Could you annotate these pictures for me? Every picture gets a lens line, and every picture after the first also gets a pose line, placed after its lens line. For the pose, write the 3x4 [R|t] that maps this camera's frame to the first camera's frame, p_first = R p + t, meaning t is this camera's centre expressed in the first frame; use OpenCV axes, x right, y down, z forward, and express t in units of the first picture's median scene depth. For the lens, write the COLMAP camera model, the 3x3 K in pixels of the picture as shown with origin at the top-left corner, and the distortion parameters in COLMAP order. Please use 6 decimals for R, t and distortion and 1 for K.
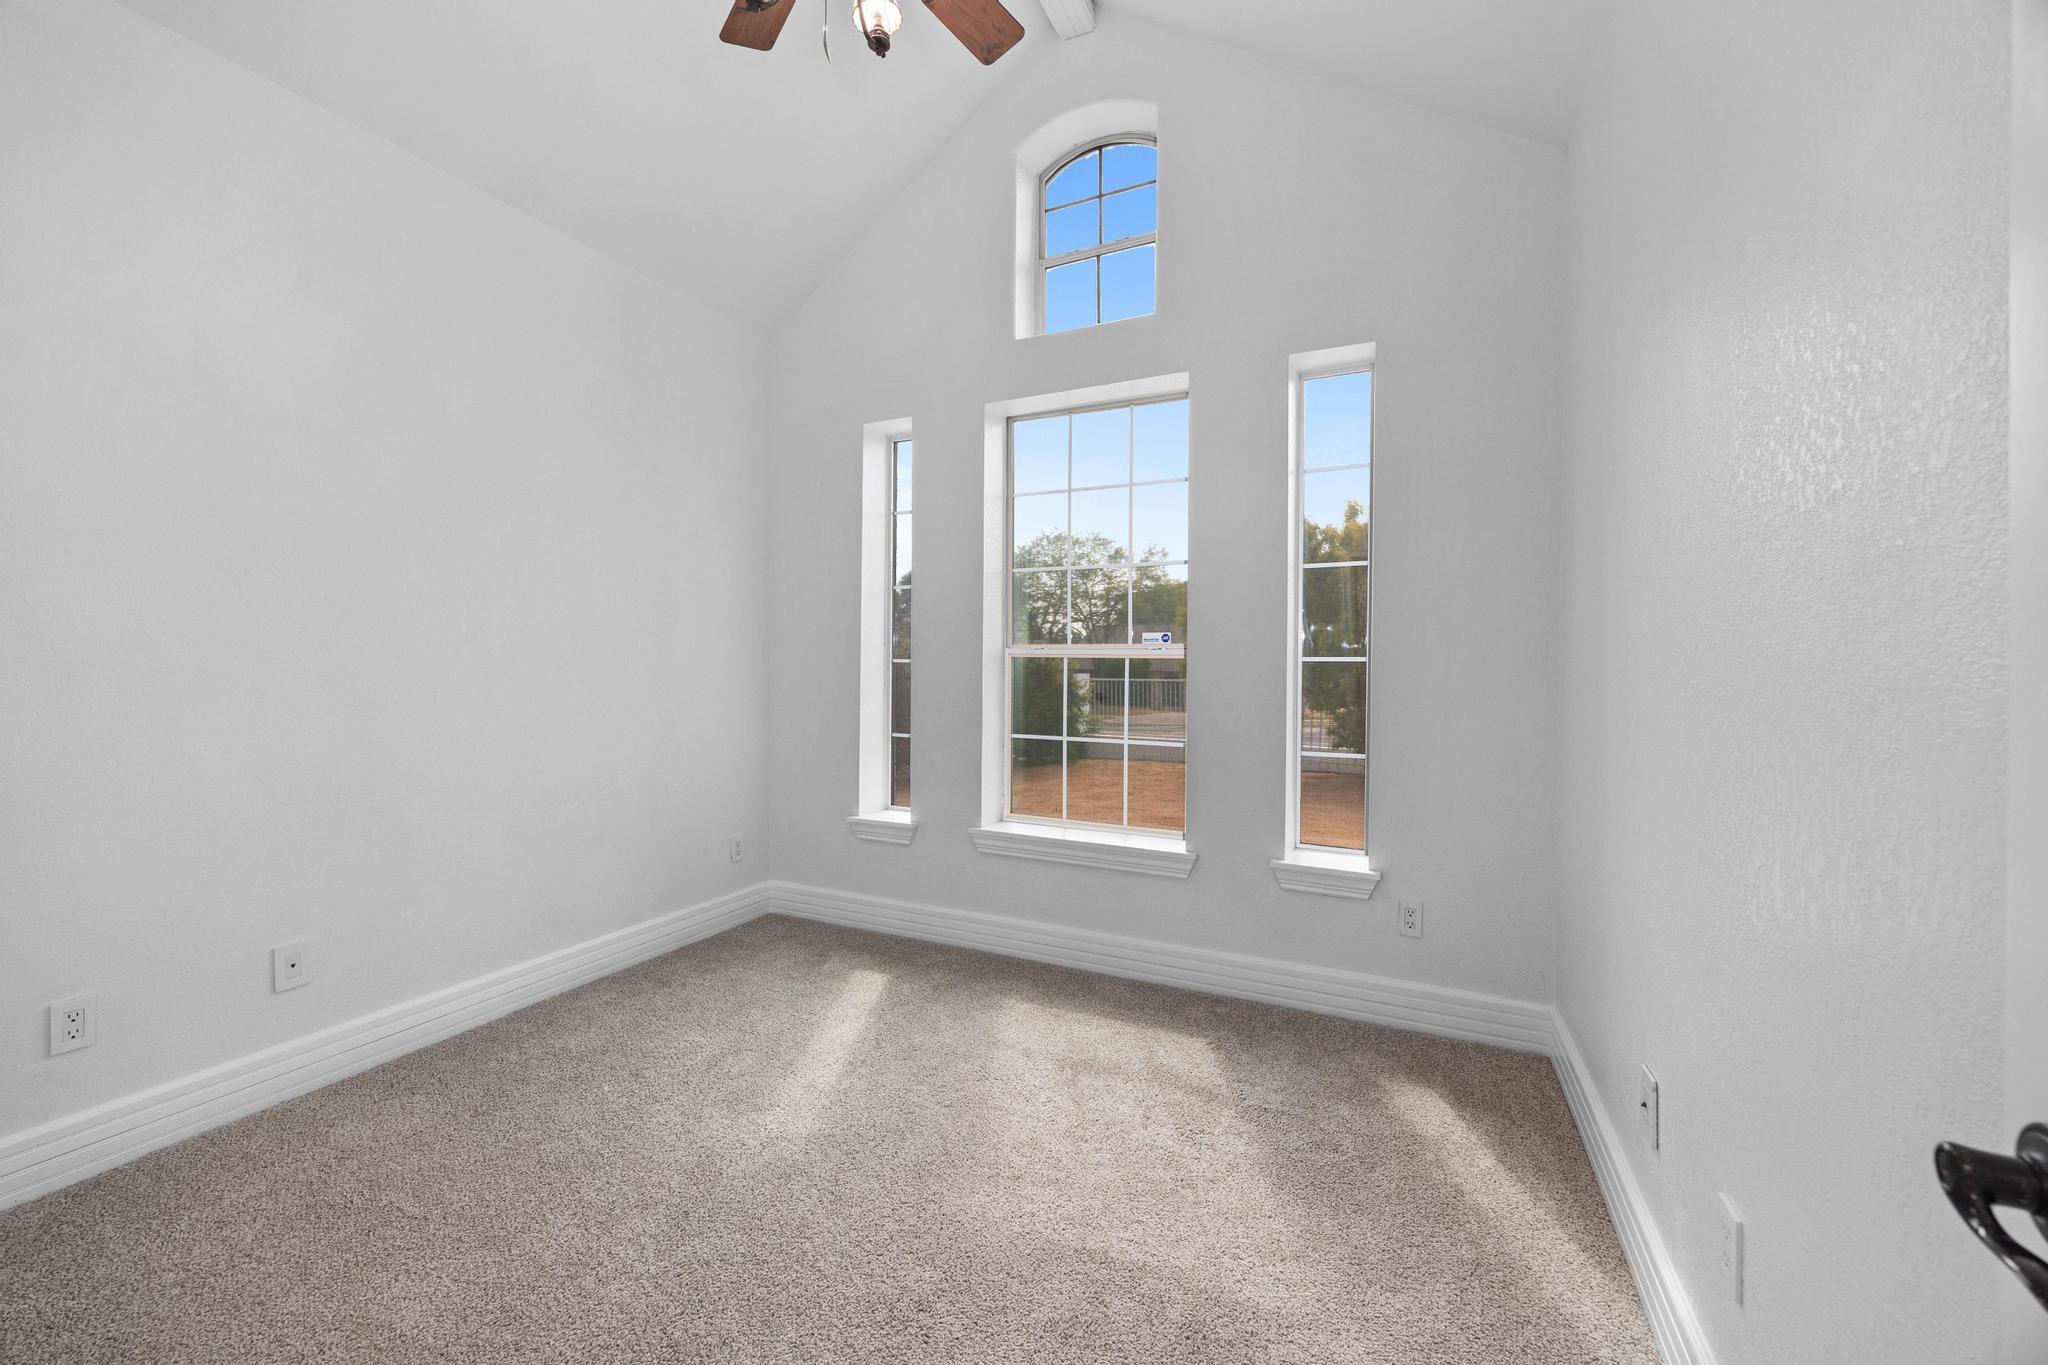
lens RADIAL K [[776.1, 0, 1023.3], [0, 776.1, 678.3], [0, 0, 1]] dist [-0.001695, -0.000058]
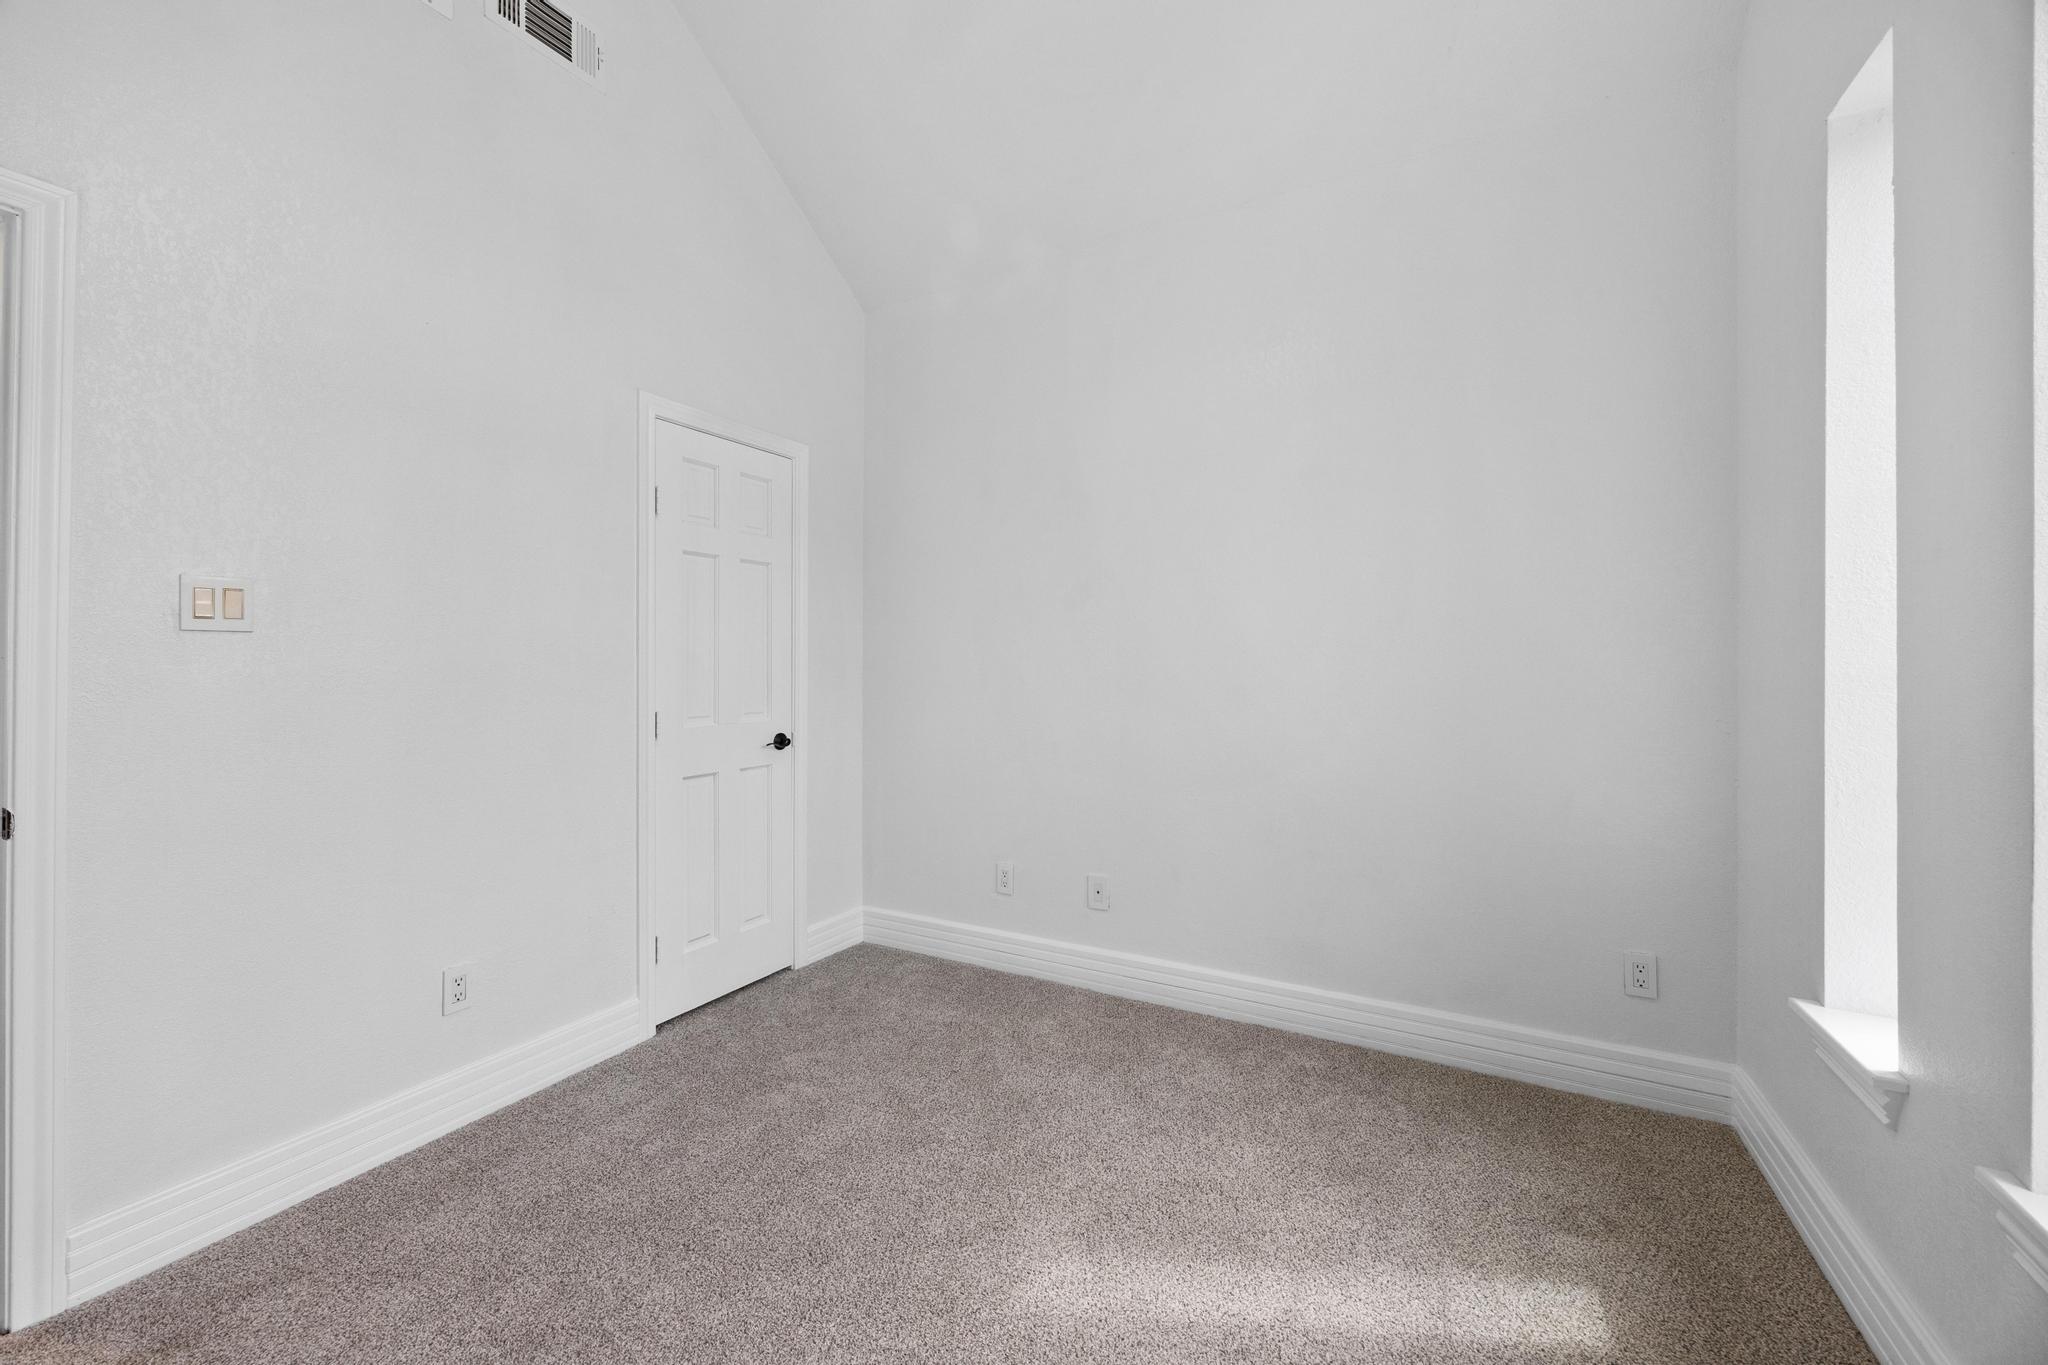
lens RADIAL K [[776.1, 0, 1023.3], [0, 776.1, 678.3], [0, 0, 1]] dist [-0.001695, -0.000058]
pose [[-0.076978, -0.007050, -0.997008, 0.280415], [-0.006900, 0.999955, -0.006538, 0.007627], [0.997009, 0.006376, -0.077023, 0.672072]]
